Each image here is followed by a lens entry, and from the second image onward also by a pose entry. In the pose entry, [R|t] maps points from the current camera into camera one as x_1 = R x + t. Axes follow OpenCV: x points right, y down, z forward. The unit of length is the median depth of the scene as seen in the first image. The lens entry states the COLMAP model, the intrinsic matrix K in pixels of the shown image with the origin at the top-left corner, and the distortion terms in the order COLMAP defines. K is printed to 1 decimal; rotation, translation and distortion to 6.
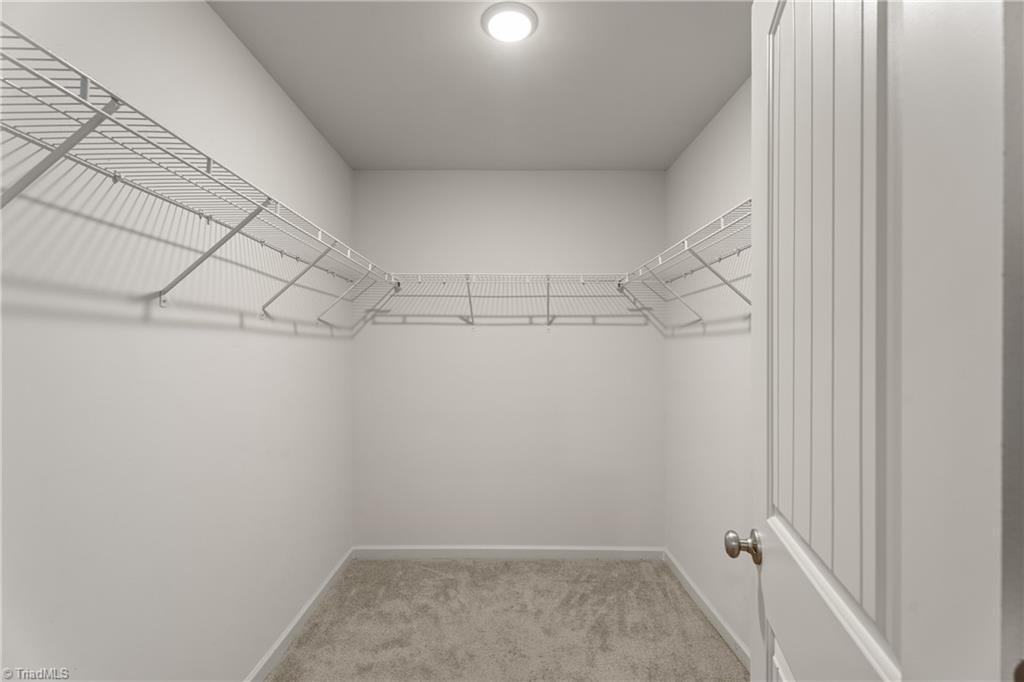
lens RADIAL K [[456.3, 0, 513.6], [0, 456.3, 341.4], [0, 0, 1]] dist [-0.003275, -0.000481]
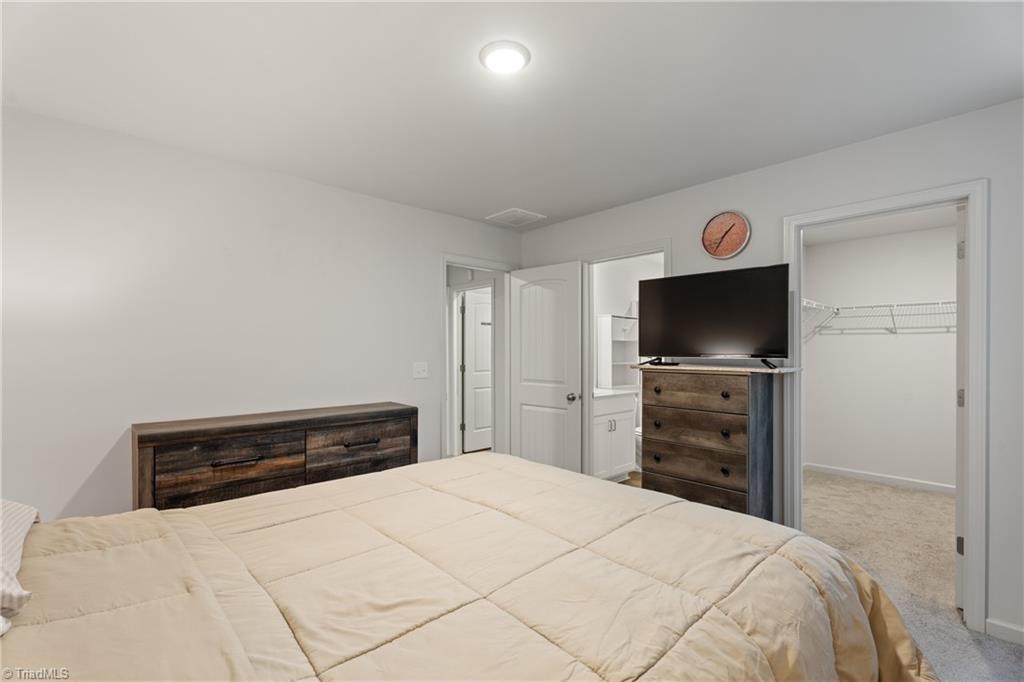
lens RADIAL K [[456.3, 0, 511.3], [0, 456.3, 349.3], [0, 0, 1]] dist [-0.003275, -0.000481]
pose [[0.673434, -0.002003, -0.739245, 0.172163], [-0.001109, 0.999992, -0.003719, 0.023402], [0.739247, 0.003324, 0.673426, -0.995357]]
